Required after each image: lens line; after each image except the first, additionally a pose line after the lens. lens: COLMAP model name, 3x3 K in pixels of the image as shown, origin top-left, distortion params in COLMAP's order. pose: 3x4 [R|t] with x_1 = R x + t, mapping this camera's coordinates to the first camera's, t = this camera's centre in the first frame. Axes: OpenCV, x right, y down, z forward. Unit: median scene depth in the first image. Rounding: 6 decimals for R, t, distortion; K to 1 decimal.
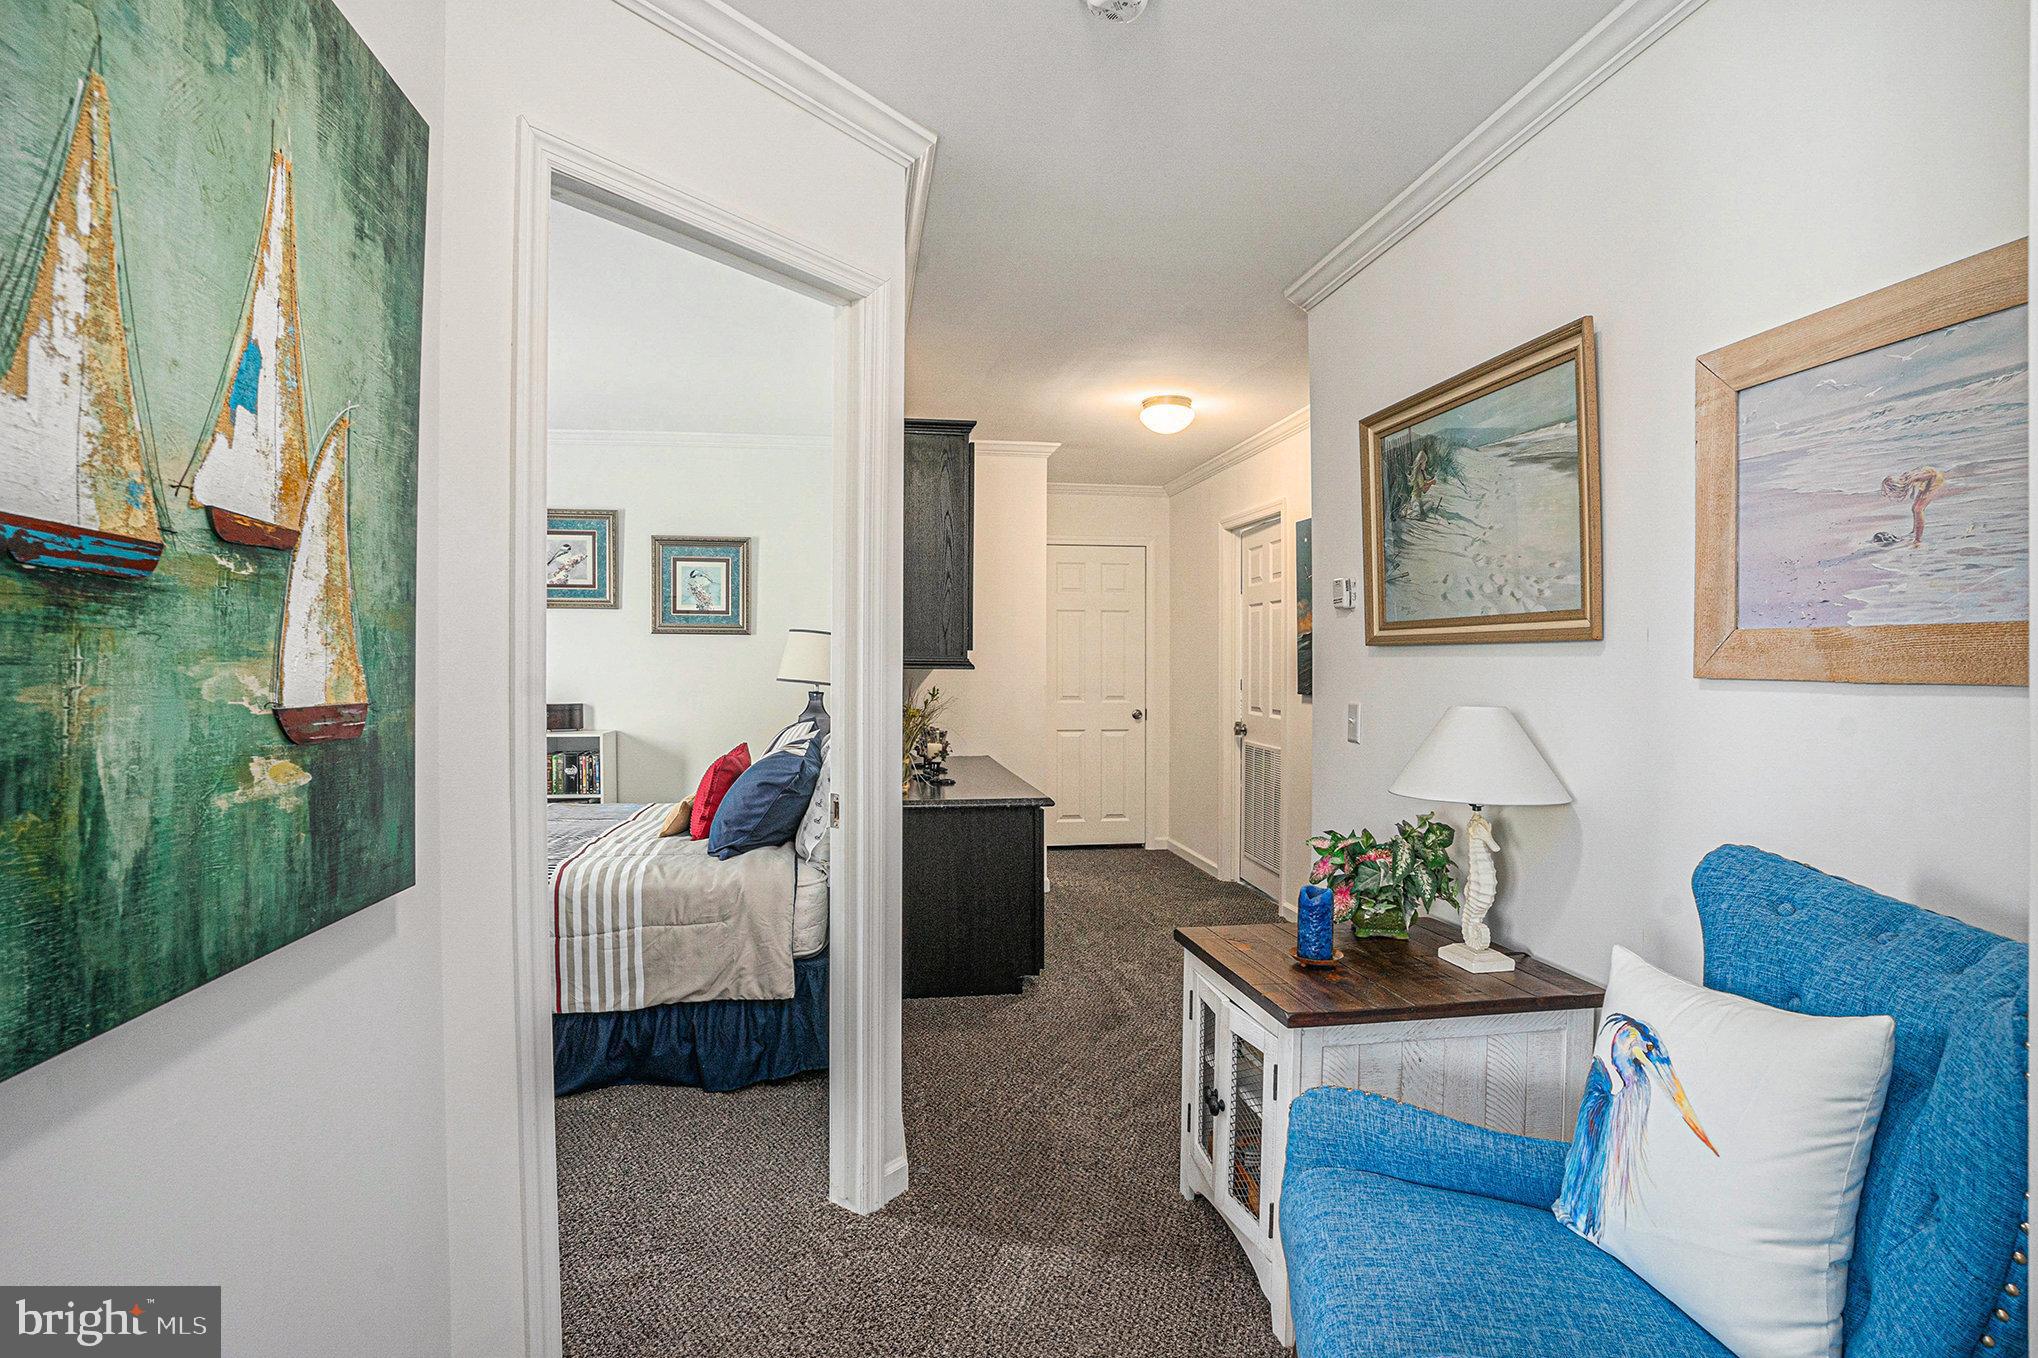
lens RADIAL K [[999.3, 0, 1019.0], [0, 999.3, 679.0], [0, 0, 1]] dist [-0.000974, -0.000377]
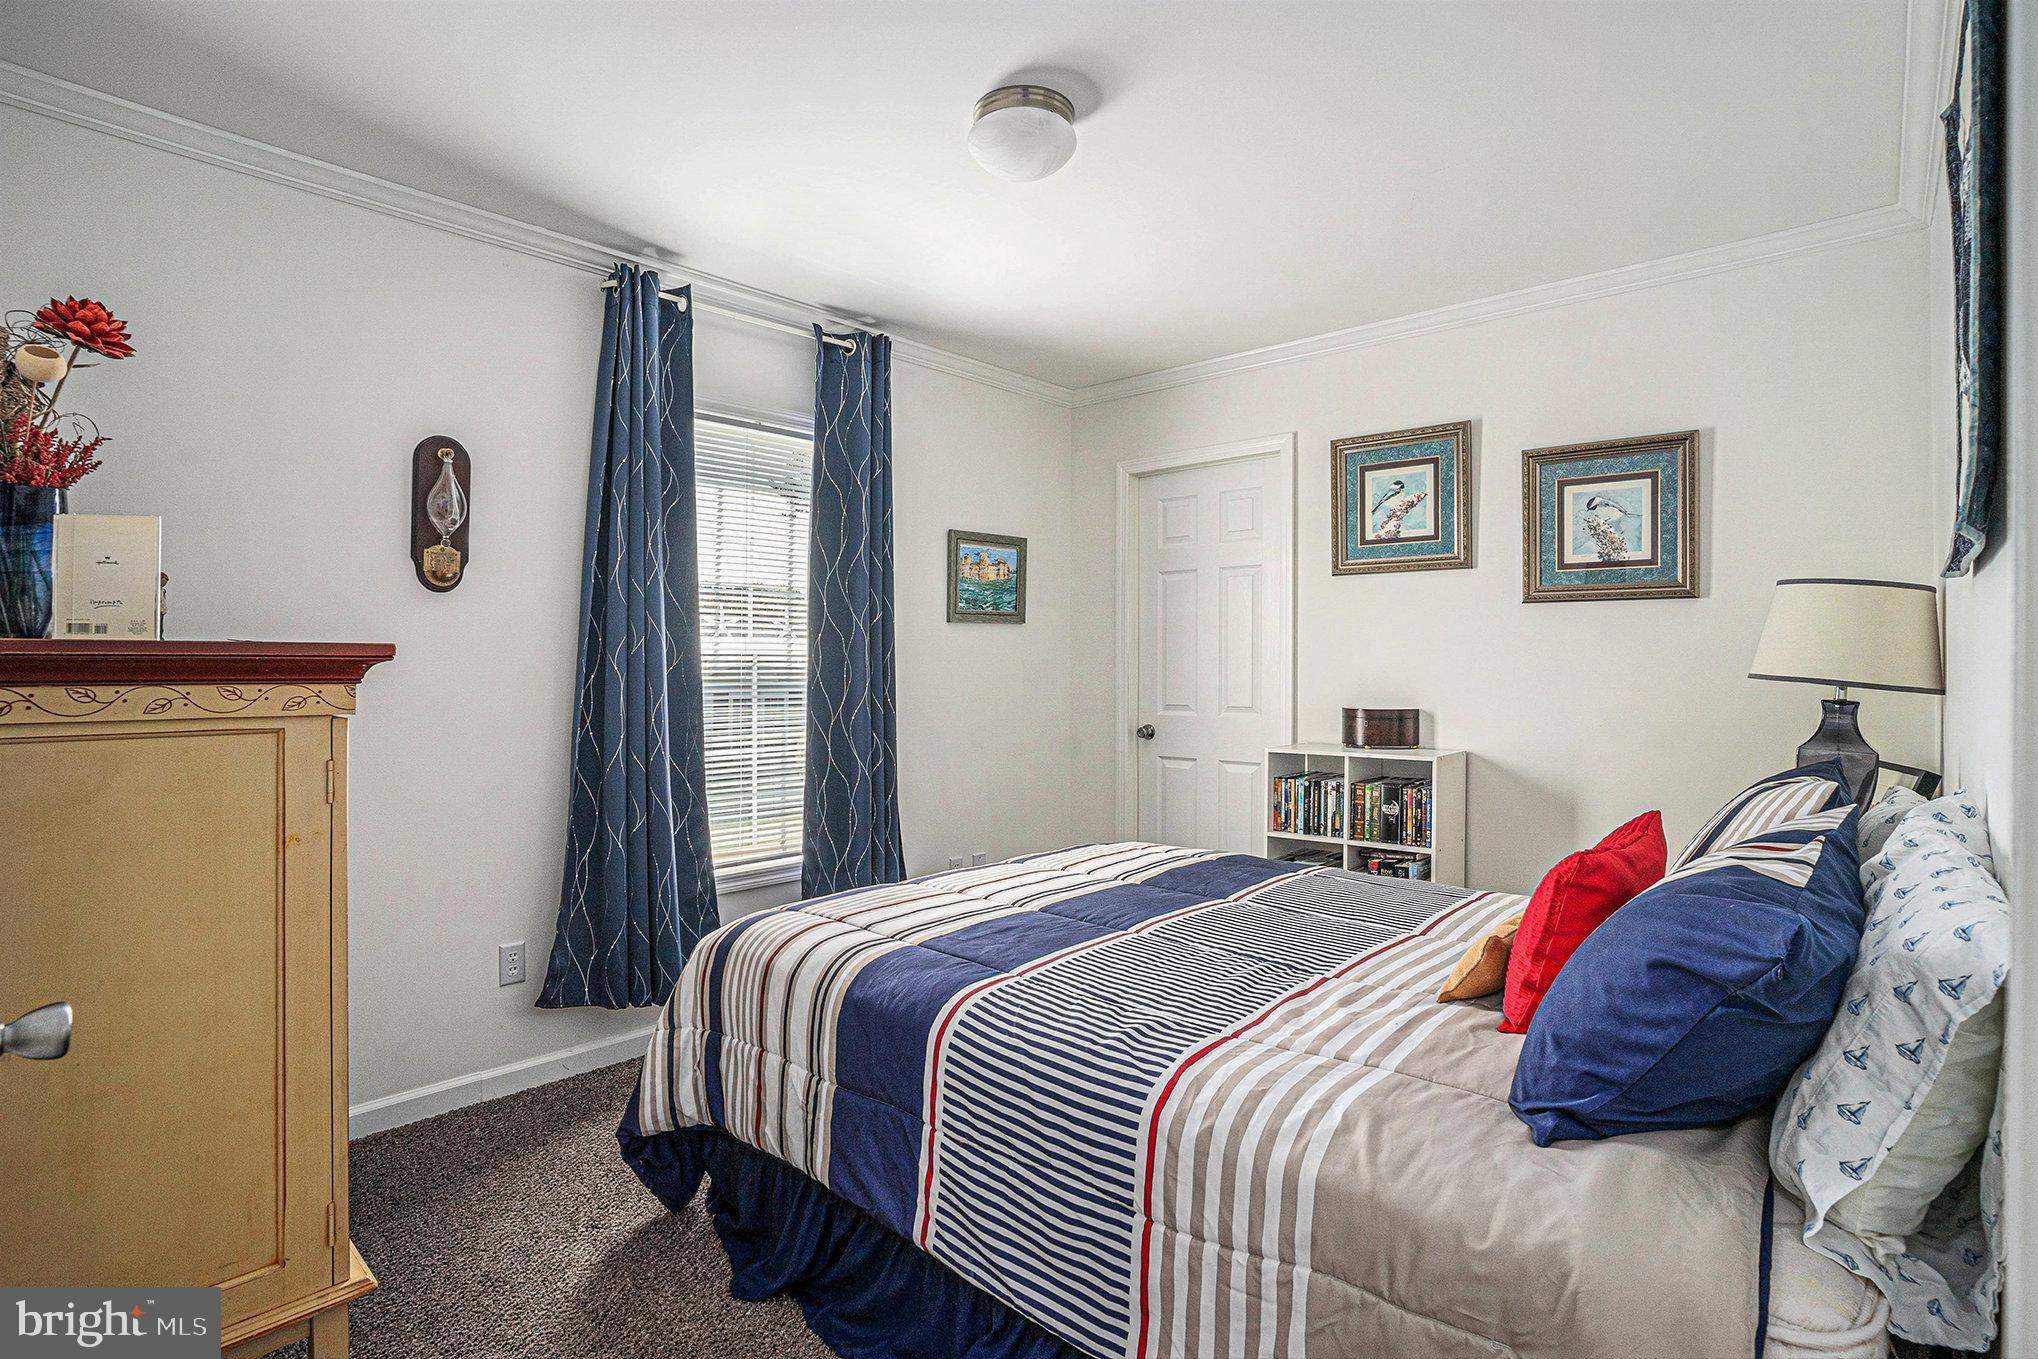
lens RADIAL K [[976.3, 0, 1019.0], [0, 976.3, 679.5], [0, 0, 1]] dist [-0.077531, 0.034381]
pose [[0.610677, 0.006359, -0.791855, -0.104720], [-0.000754, 0.999972, 0.007449, -0.000688], [0.791880, -0.003952, 0.610664, 0.494745]]
